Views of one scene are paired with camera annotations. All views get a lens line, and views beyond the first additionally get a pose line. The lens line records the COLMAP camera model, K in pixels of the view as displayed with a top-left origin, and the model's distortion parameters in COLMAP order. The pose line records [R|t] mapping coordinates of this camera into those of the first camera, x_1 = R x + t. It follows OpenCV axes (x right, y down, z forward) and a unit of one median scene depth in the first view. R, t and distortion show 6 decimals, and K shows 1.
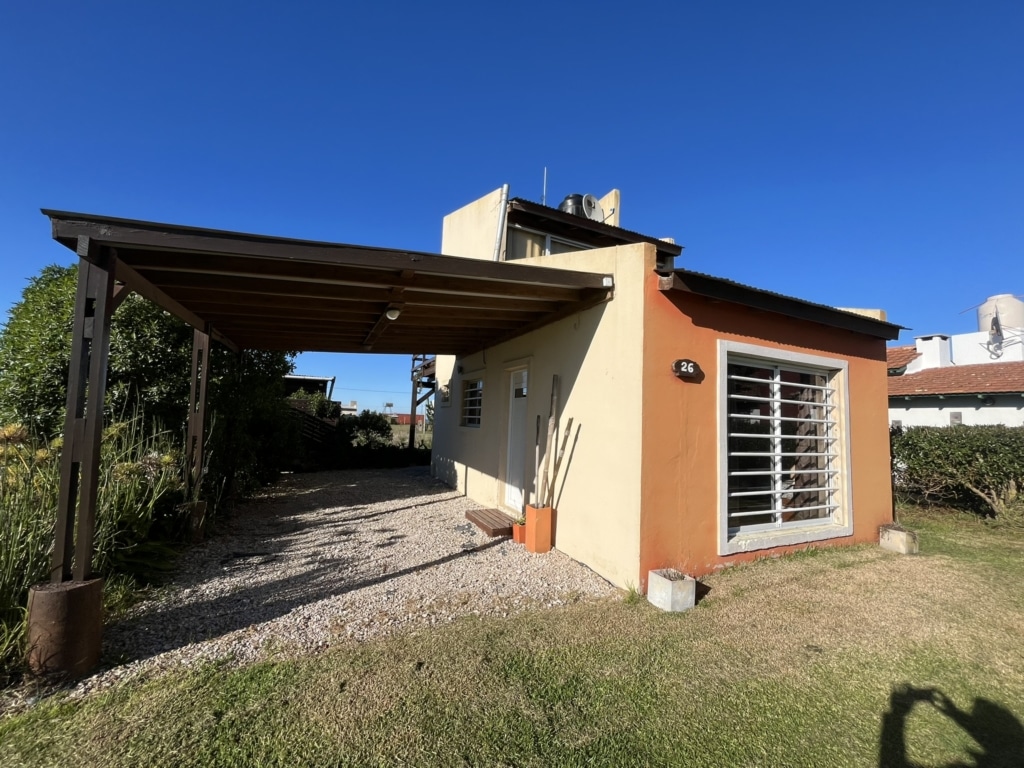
lens RADIAL K [[412.5, 0, 509.8], [0, 412.5, 383.5], [0, 0, 1]] dist [-0.002843, -0.000788]
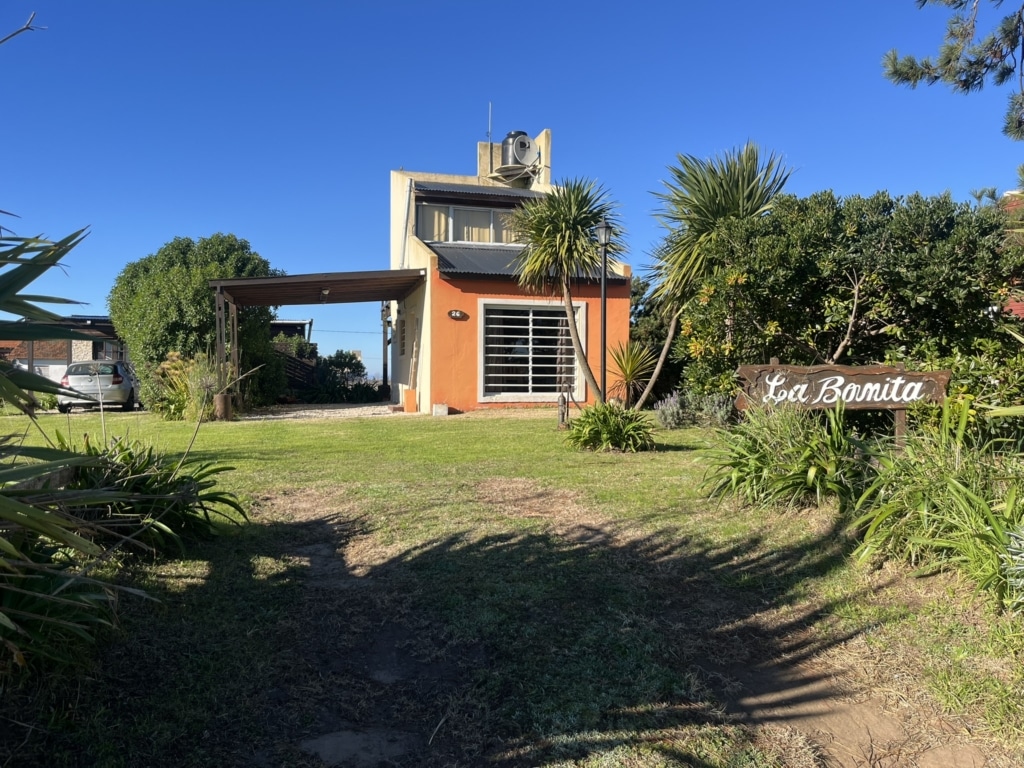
lens RADIAL K [[775.6, 0, 512.1], [0, 775.6, 390.5], [0, 0, 1]] dist [0.039709, -0.009770]
pose [[0.984238, -0.030317, -0.174232, 1.096065], [0.047889, 0.994077, 0.097555, -0.017753], [0.170242, -0.104361, 0.979860, -2.270599]]
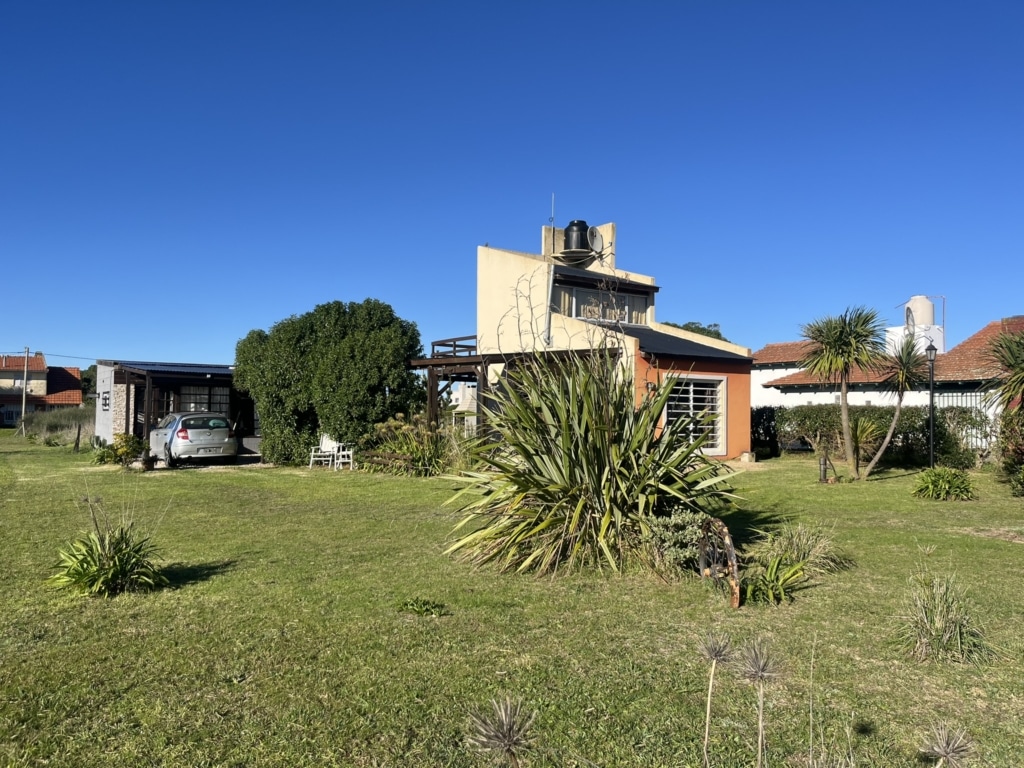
lens RADIAL K [[775.6, 0, 511.6], [0, 775.6, 379.2], [0, 0, 1]] dist [0.039709, -0.009770]
pose [[0.987210, -0.017989, 0.158406, -0.954679], [0.010302, 0.998735, 0.049215, -0.258339], [-0.159091, -0.046954, 0.986147, -2.903990]]
